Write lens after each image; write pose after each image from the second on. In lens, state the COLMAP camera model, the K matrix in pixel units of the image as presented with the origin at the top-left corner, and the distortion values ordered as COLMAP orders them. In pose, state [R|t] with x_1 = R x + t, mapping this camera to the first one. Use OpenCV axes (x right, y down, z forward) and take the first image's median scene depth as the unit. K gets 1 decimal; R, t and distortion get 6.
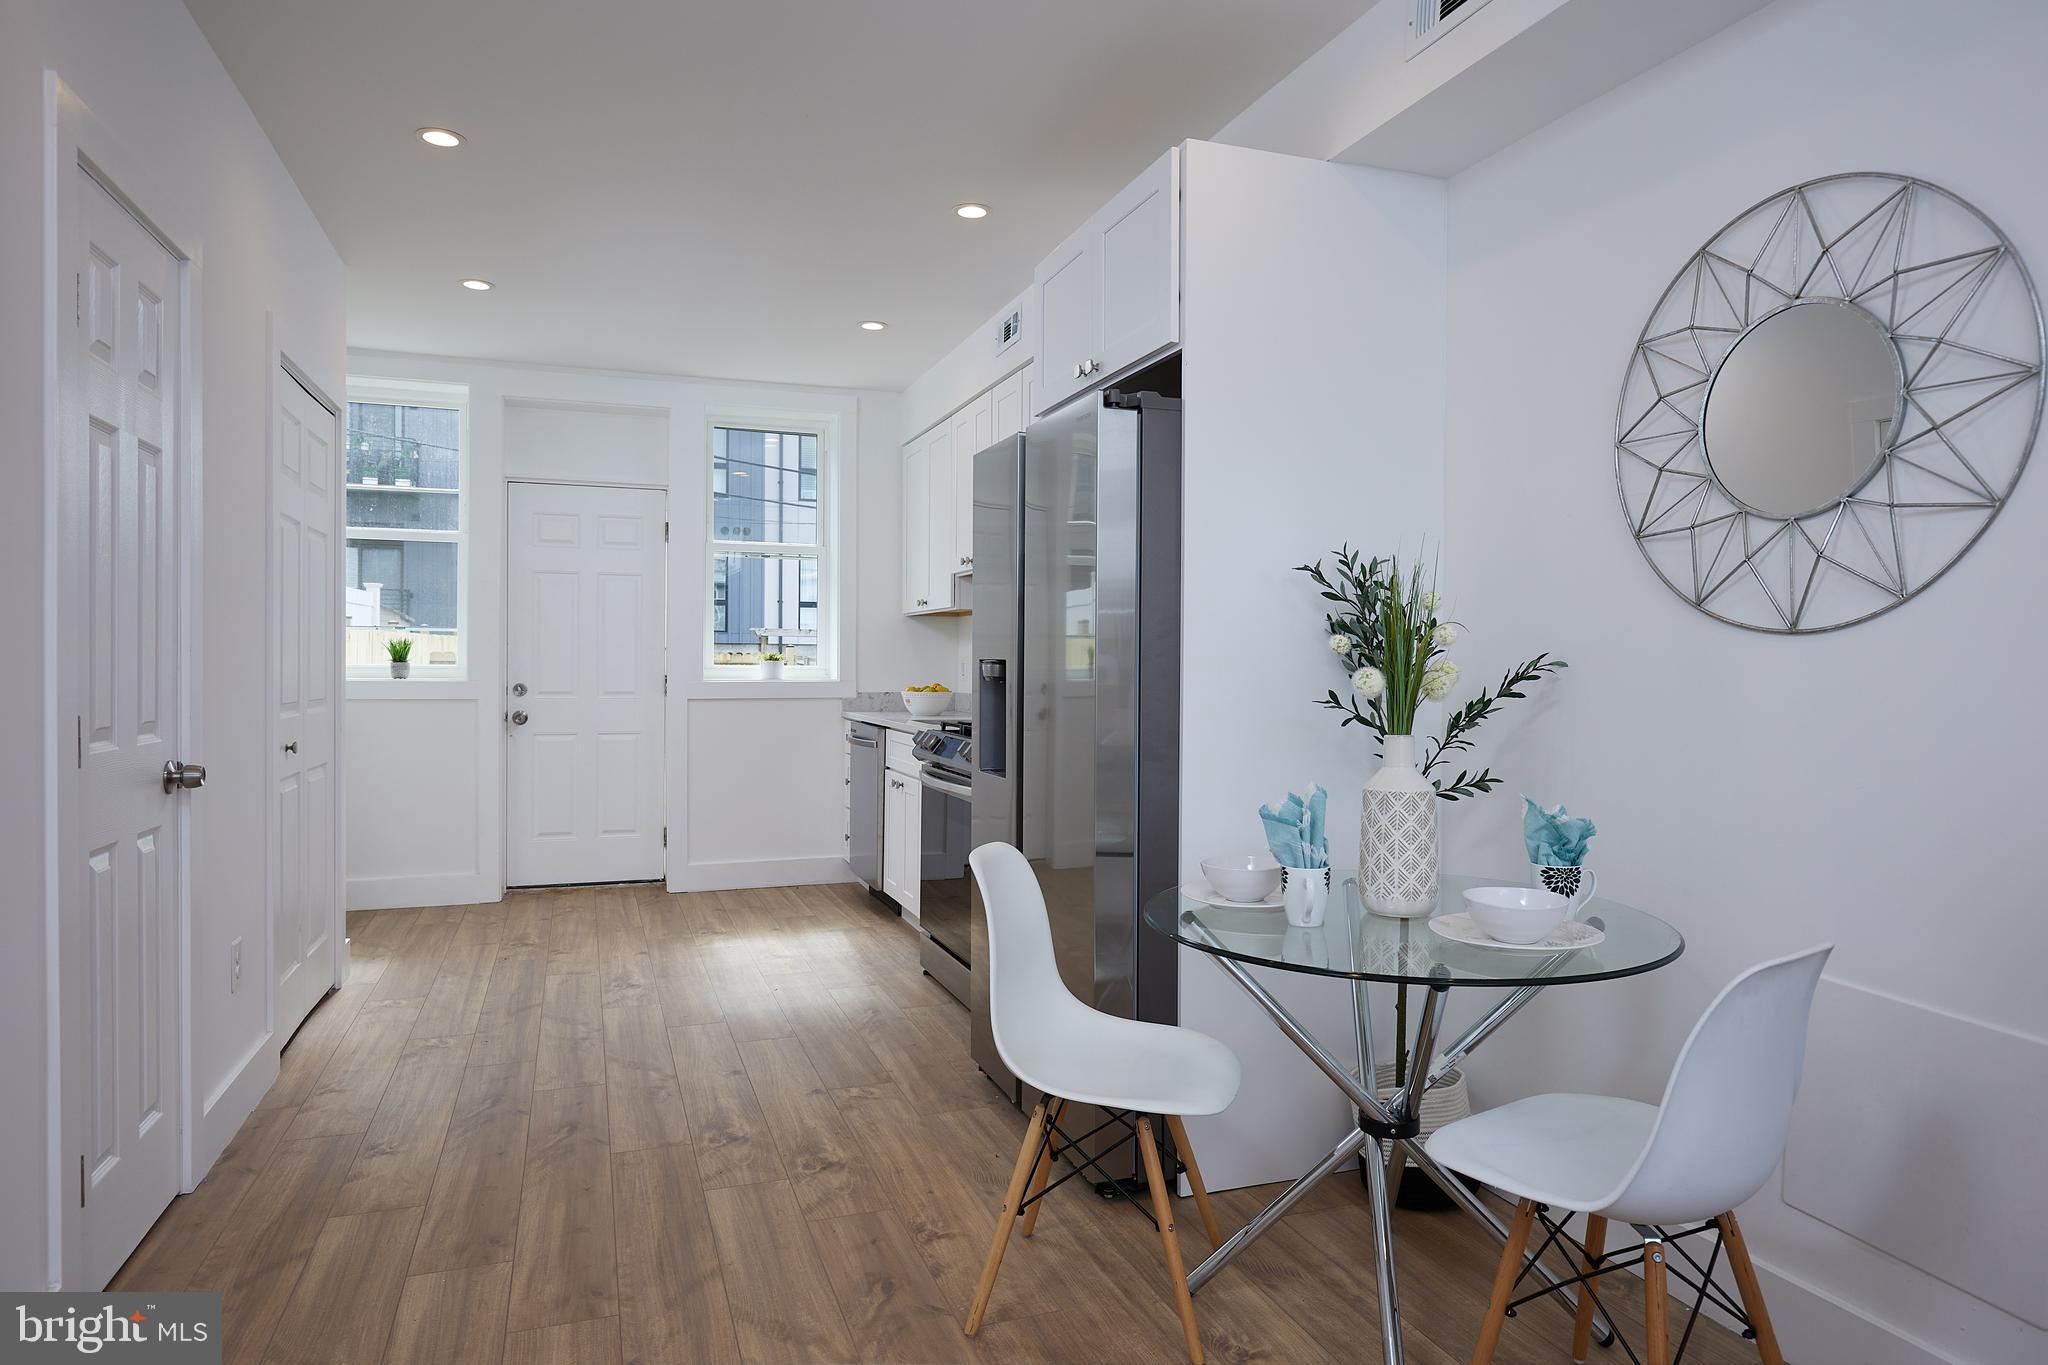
lens RADIAL K [[1222.6, 0, 1034.5], [0, 1222.6, 673.8], [0, 0, 1]] dist [-0.005213, -0.001734]
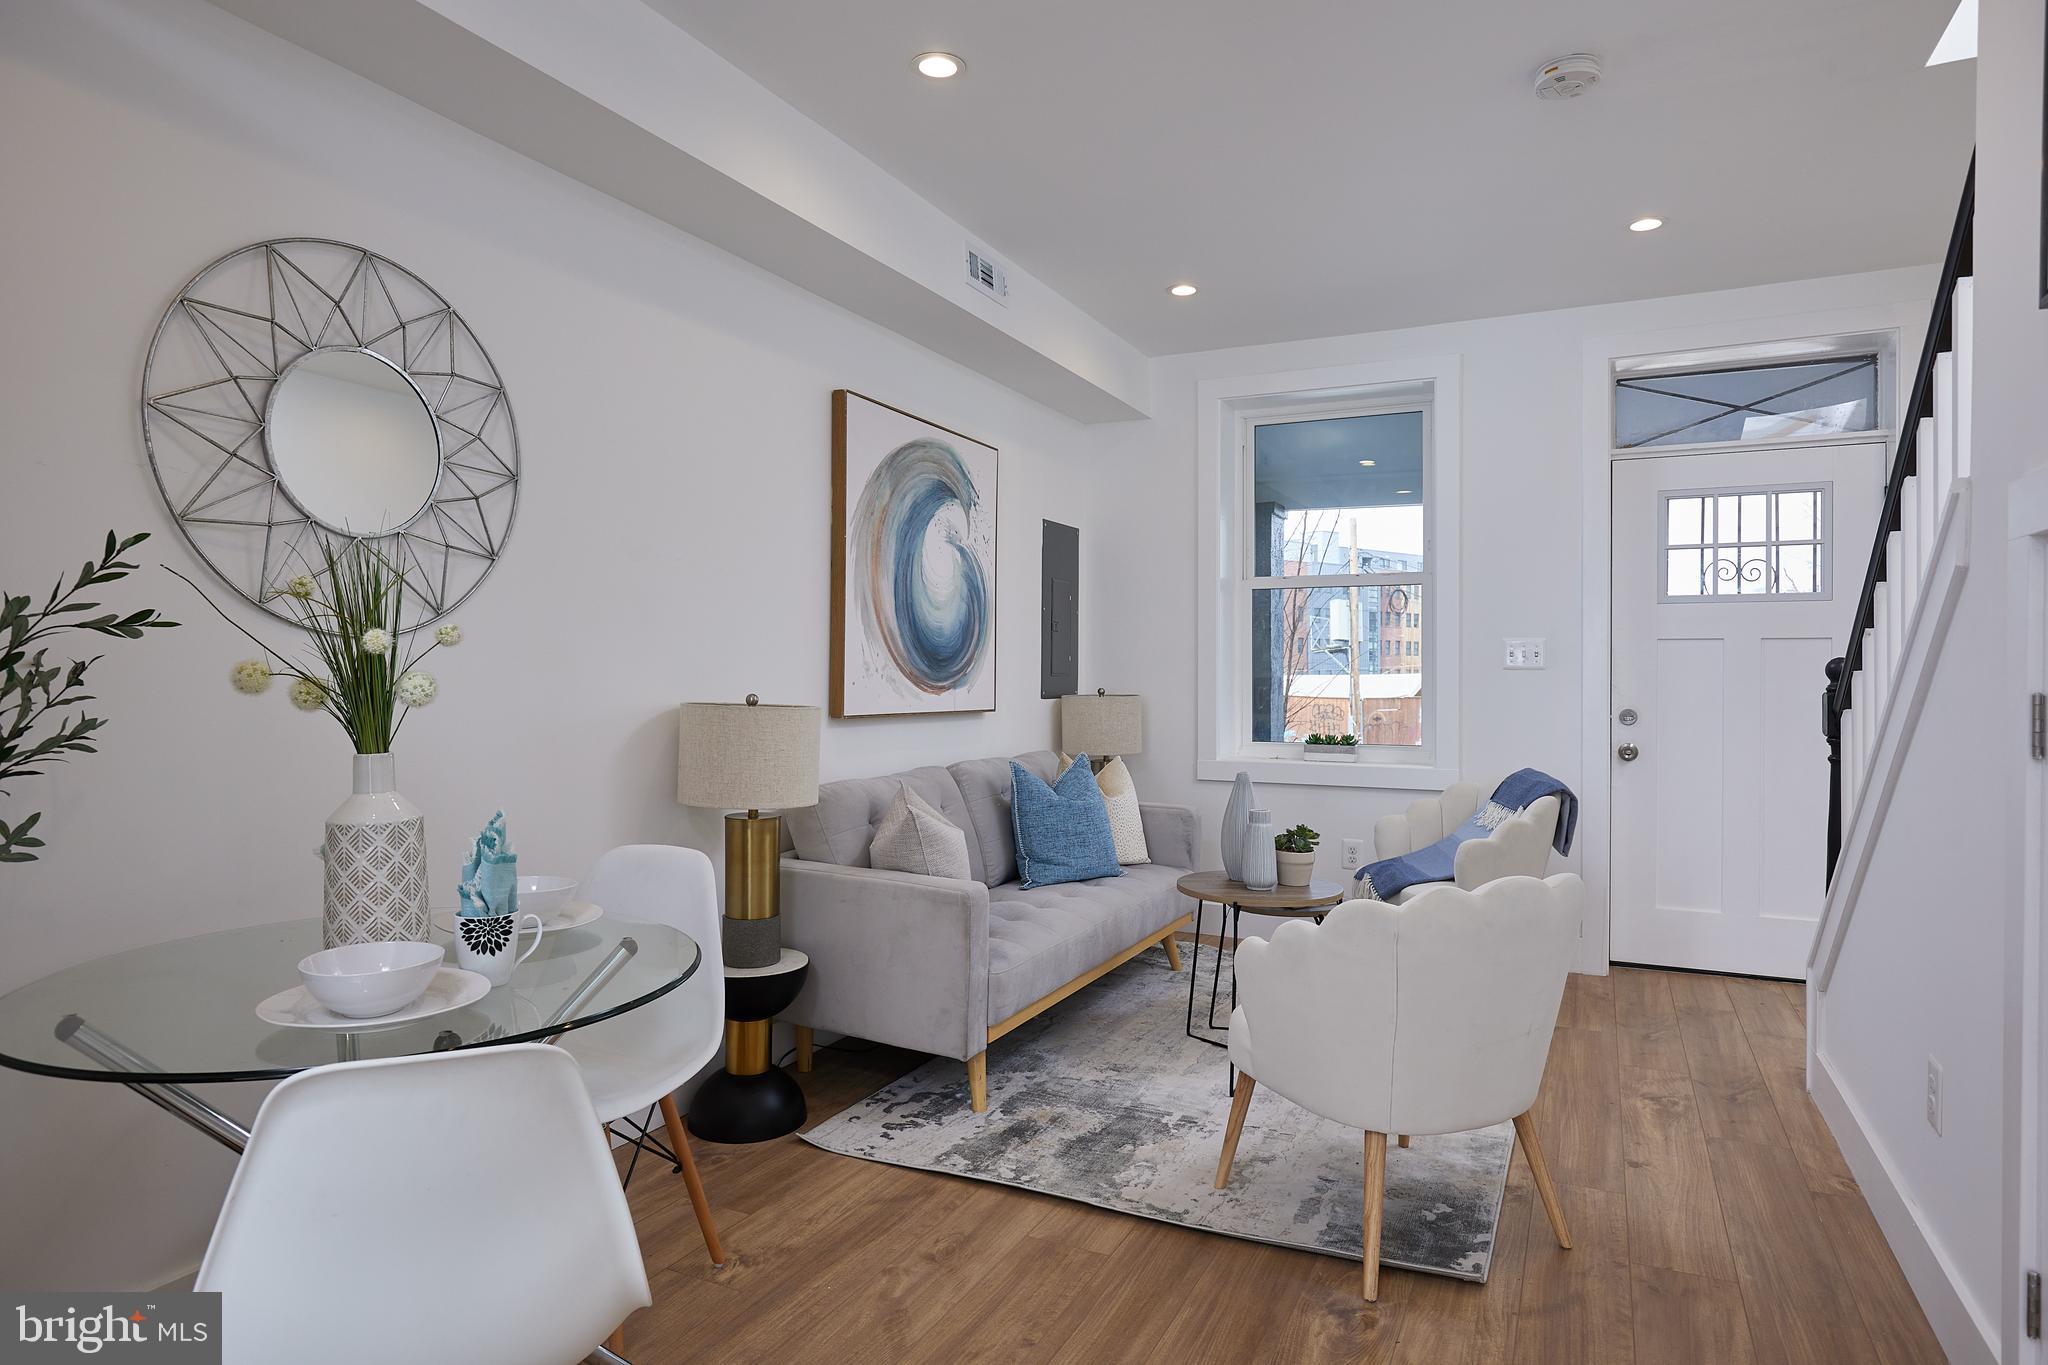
lens RADIAL K [[1158.6, 0, 1044.4], [0, 1158.6, 668.1], [0, 0, 1]] dist [-0.006699, -0.000495]
pose [[-0.698245, -0.007826, 0.715816, -0.413554], [-0.002023, 0.999958, 0.008959, -0.010186], [-0.715856, 0.004808, -0.698232, 0.885052]]
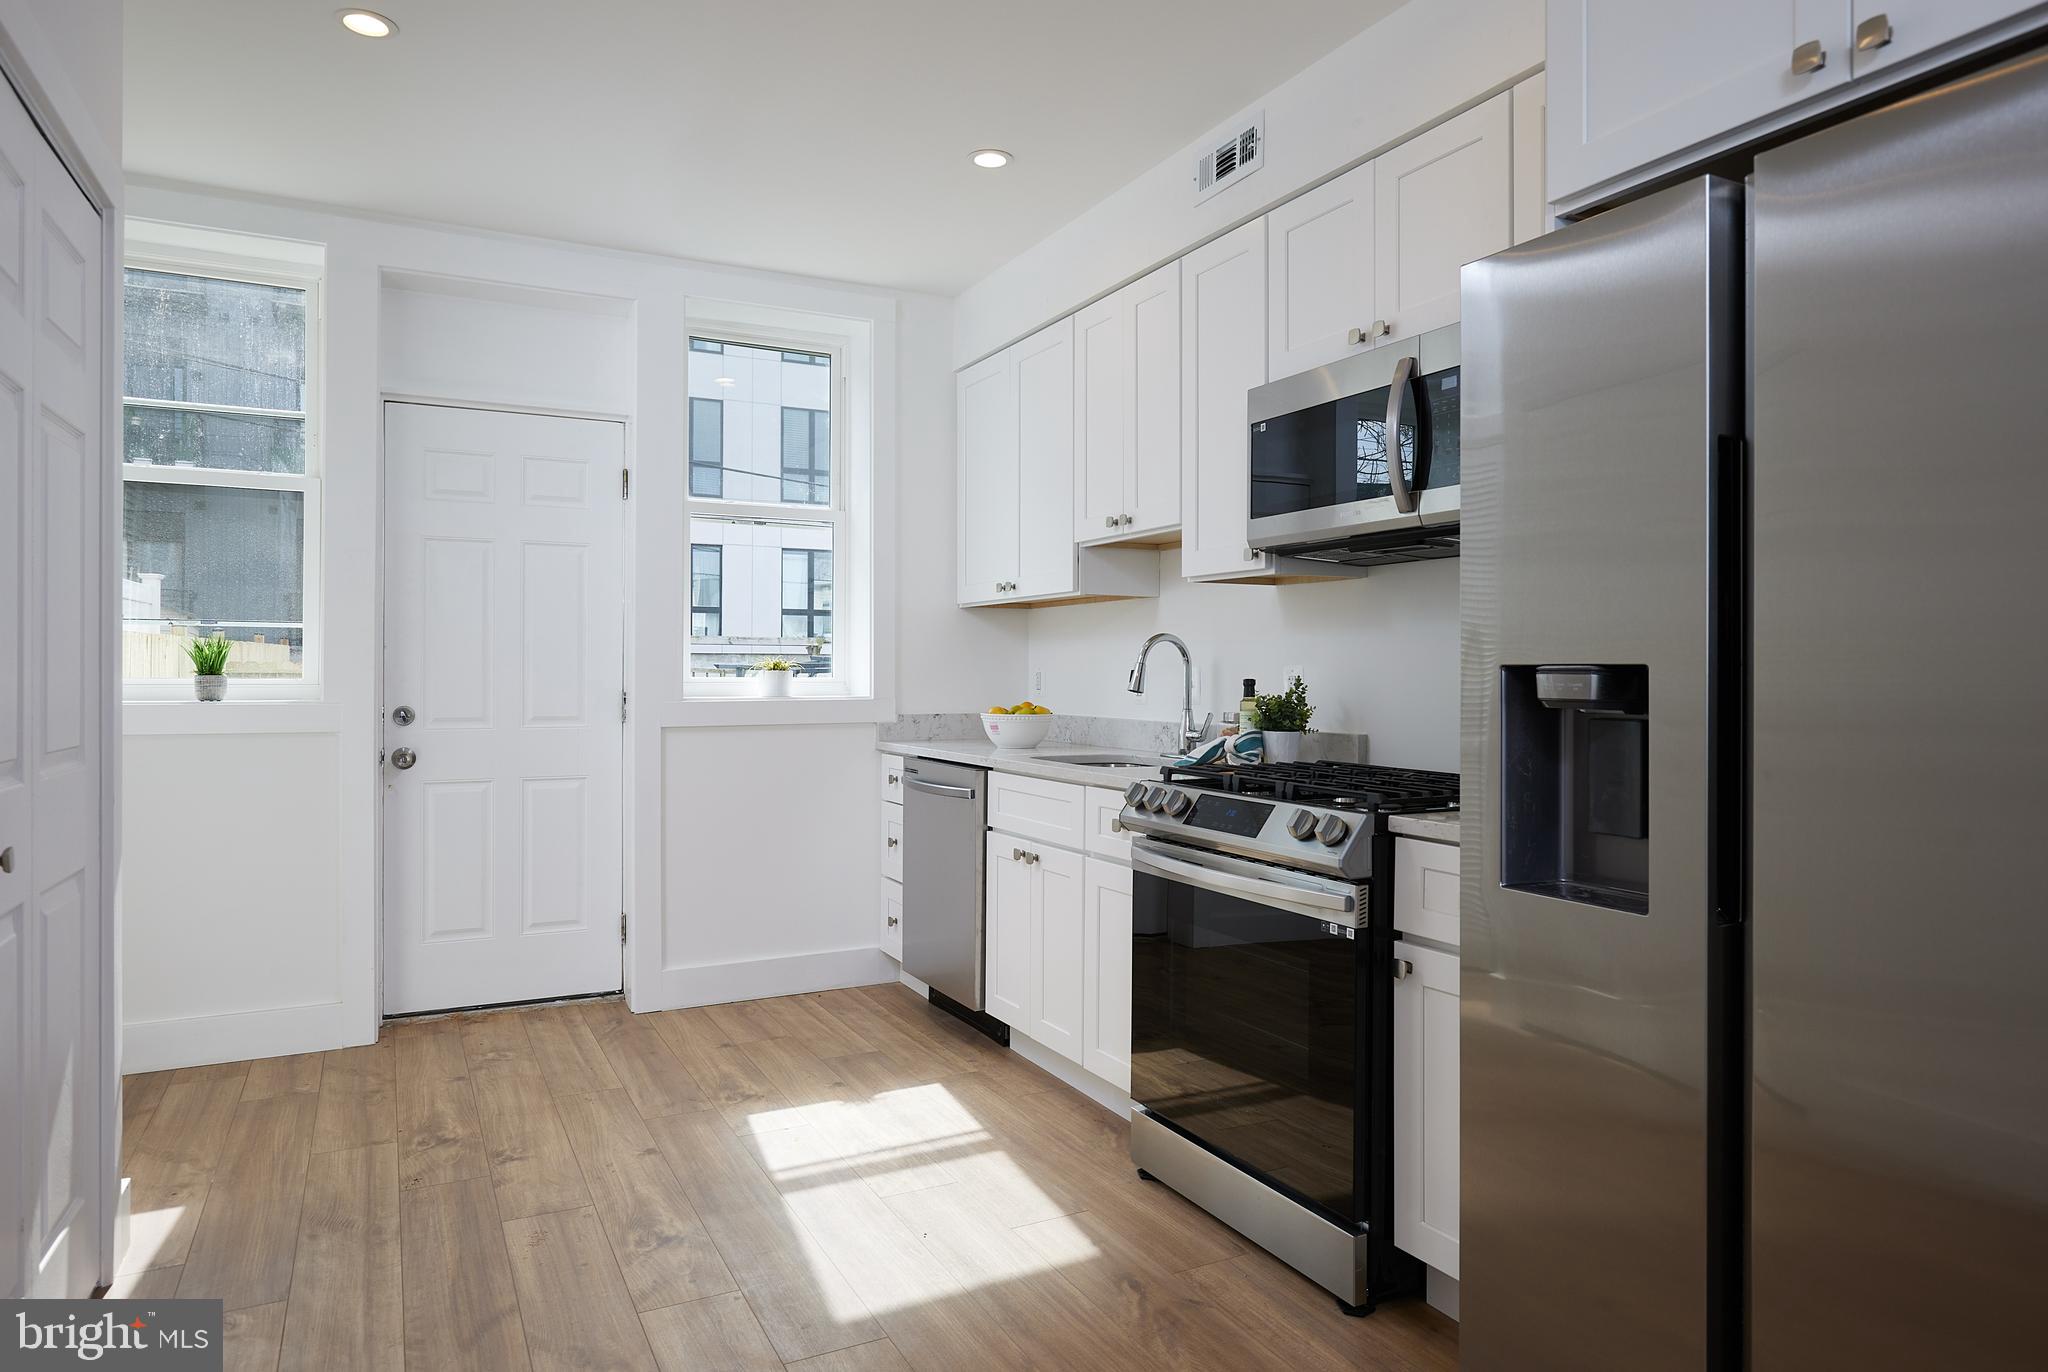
lens RADIAL K [[1239.8, 0, 1033.8], [0, 1239.8, 673.0], [0, 0, 1]] dist [-0.004225, -0.001247]
pose [[0.991782, -0.004470, 0.127864, -0.337651], [0.005543, 0.999952, -0.008041, -0.005848], [-0.127822, 0.008684, 0.991759, 0.584611]]
